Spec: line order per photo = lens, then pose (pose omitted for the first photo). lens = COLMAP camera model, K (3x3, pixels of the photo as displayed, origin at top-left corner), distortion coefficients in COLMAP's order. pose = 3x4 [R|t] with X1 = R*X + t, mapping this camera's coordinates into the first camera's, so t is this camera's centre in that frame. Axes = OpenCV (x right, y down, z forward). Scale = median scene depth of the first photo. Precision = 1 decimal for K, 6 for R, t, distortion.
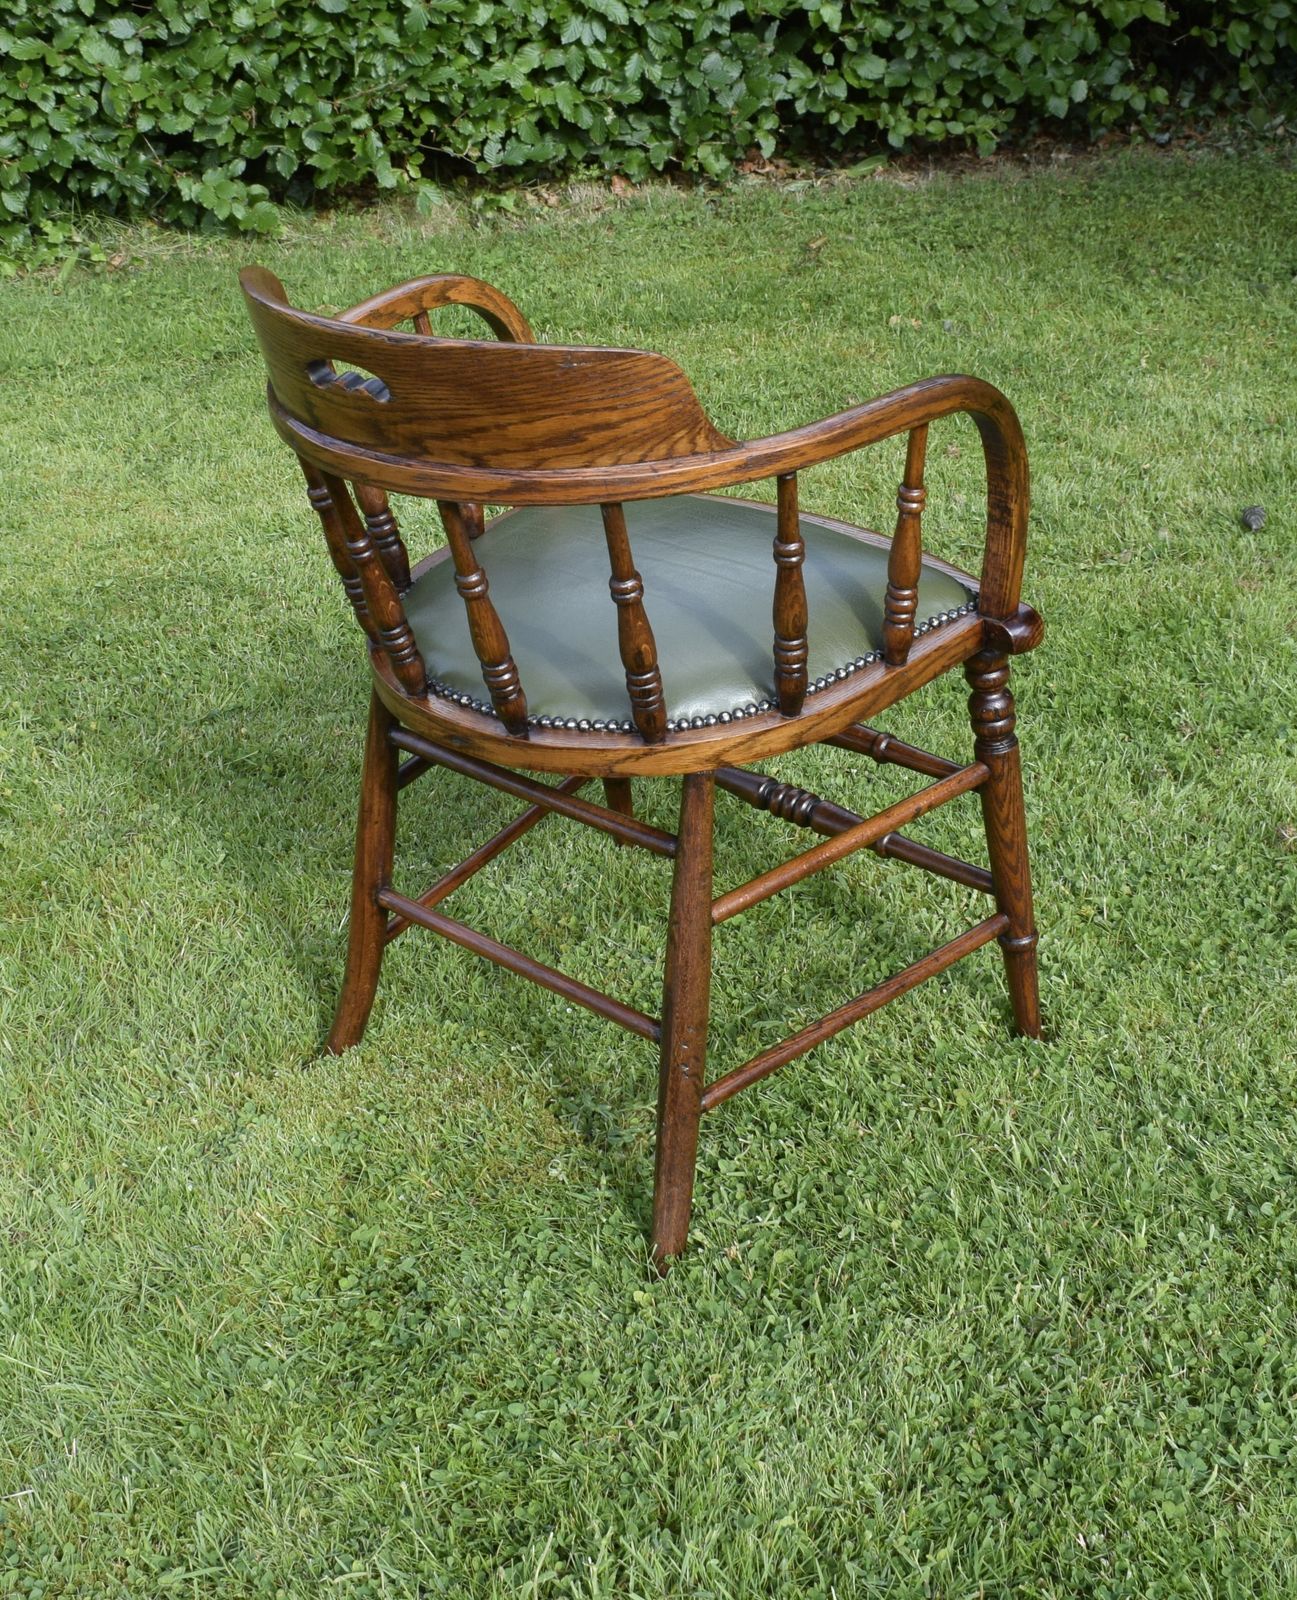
lens RADIAL K [[2684.2, 0, 518.4], [0, 2684.2, 670.3], [0, 0, 1]] dist [-0.038042, -0.006428]
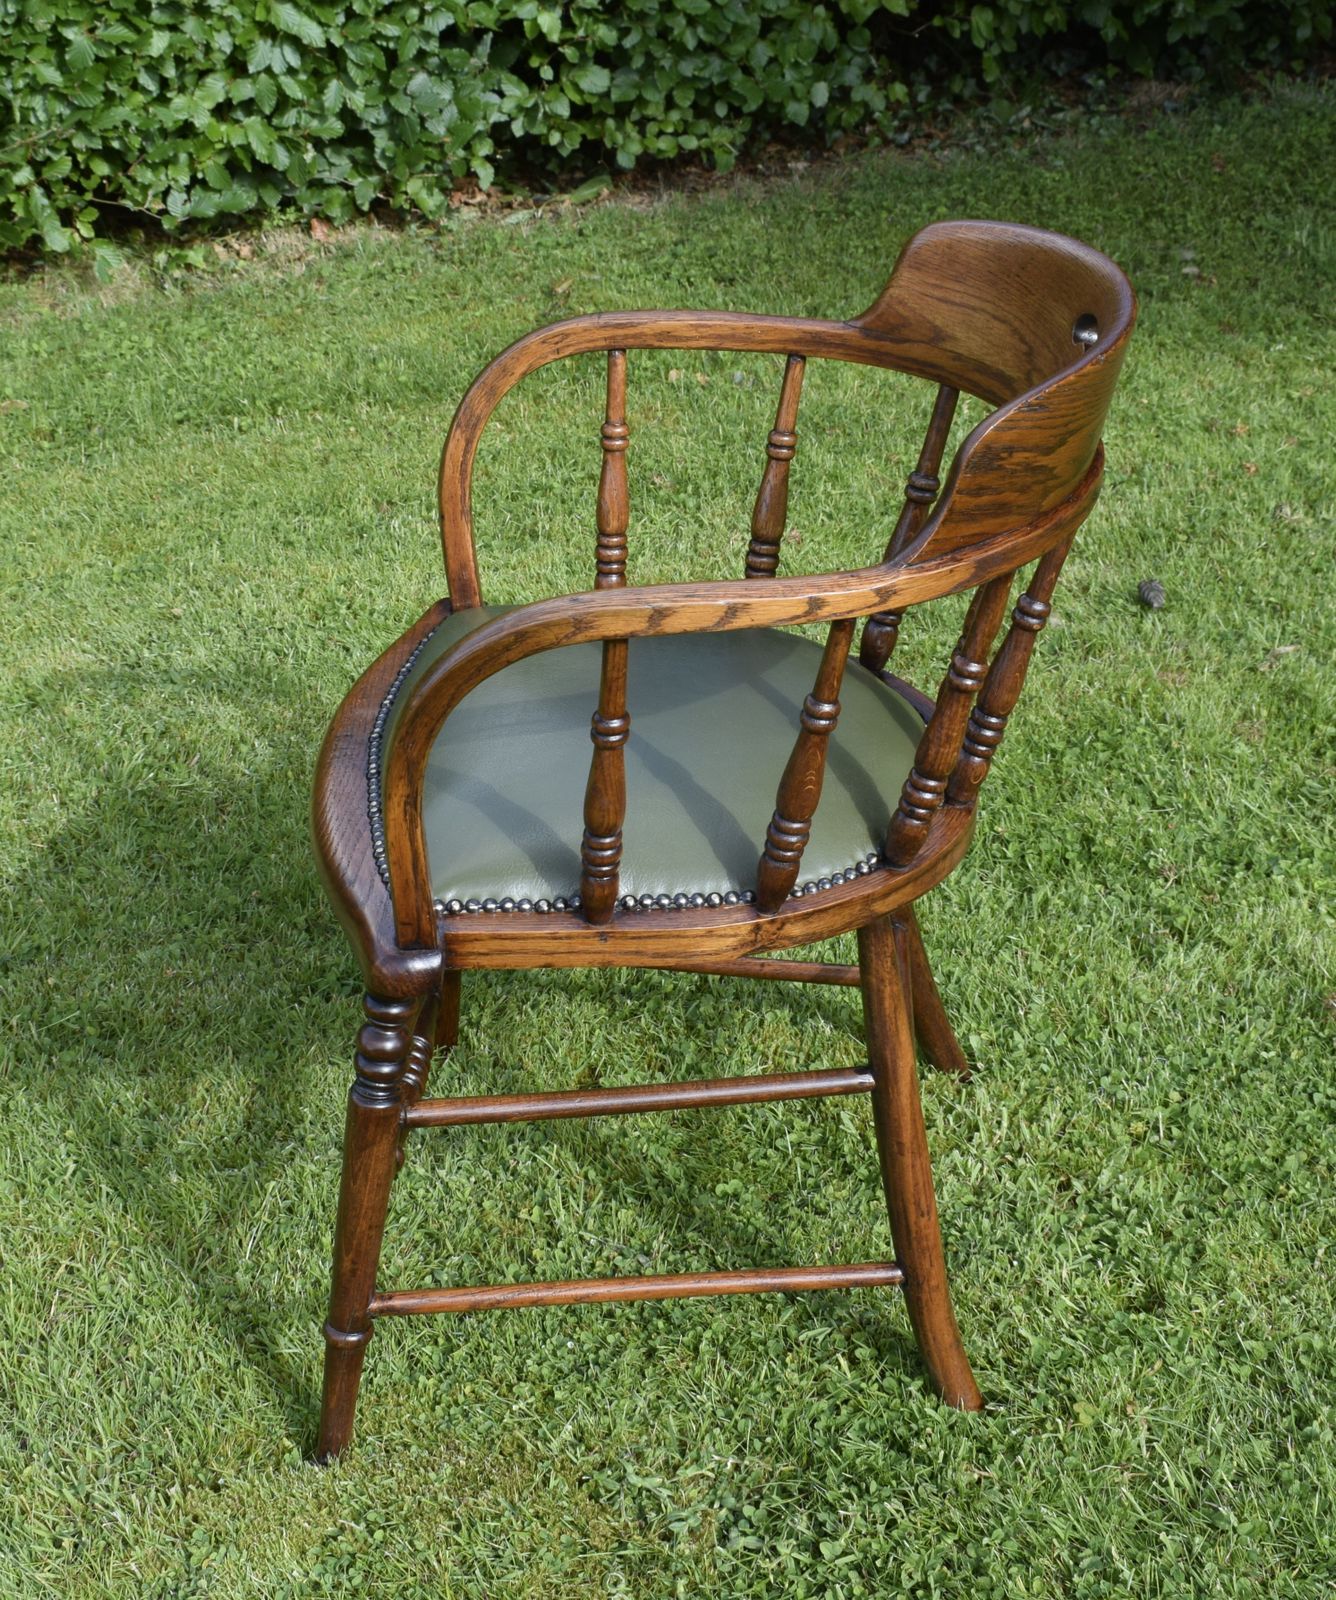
lens RADIAL K [[2748.2, 0, 562.2], [0, 2748.2, 746.2], [0, 0, 1]] dist [-0.038880, 0.071852]
pose [[0.980175, -0.091662, 0.175658, -0.060400], [0.085441, 0.995429, 0.042671, -0.047011], [-0.178766, -0.026816, 0.983526, 0.107158]]
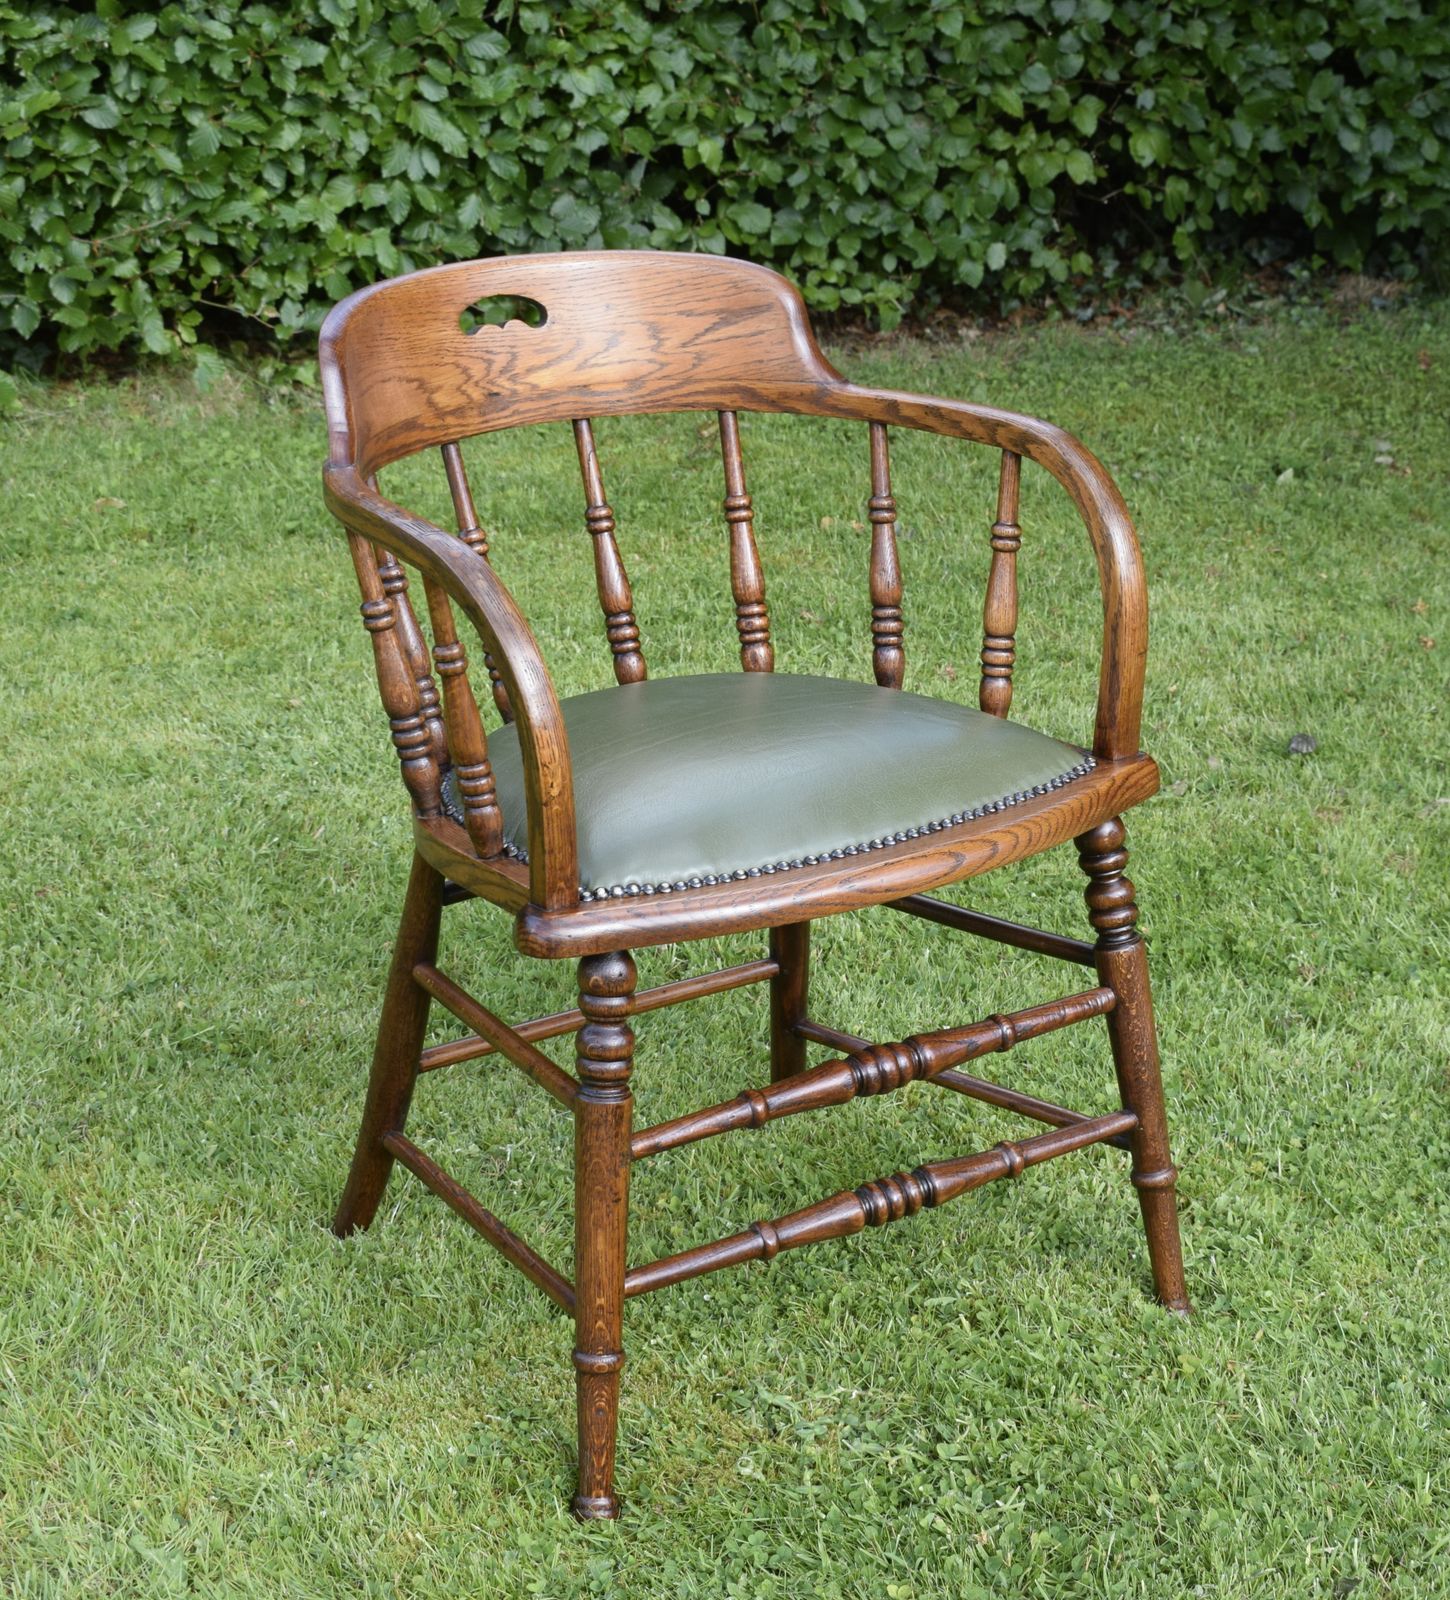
lens RADIAL K [[3665.9, 0, 889.5], [0, 3665.9, 800.3], [0, 0, 1]] dist [-0.043550, 0.076702]
pose [[0.966856, -0.009061, 0.255162, -0.117726], [0.026942, 0.997411, -0.066672, 0.026875], [-0.253898, 0.071337, 0.964597, -0.071847]]
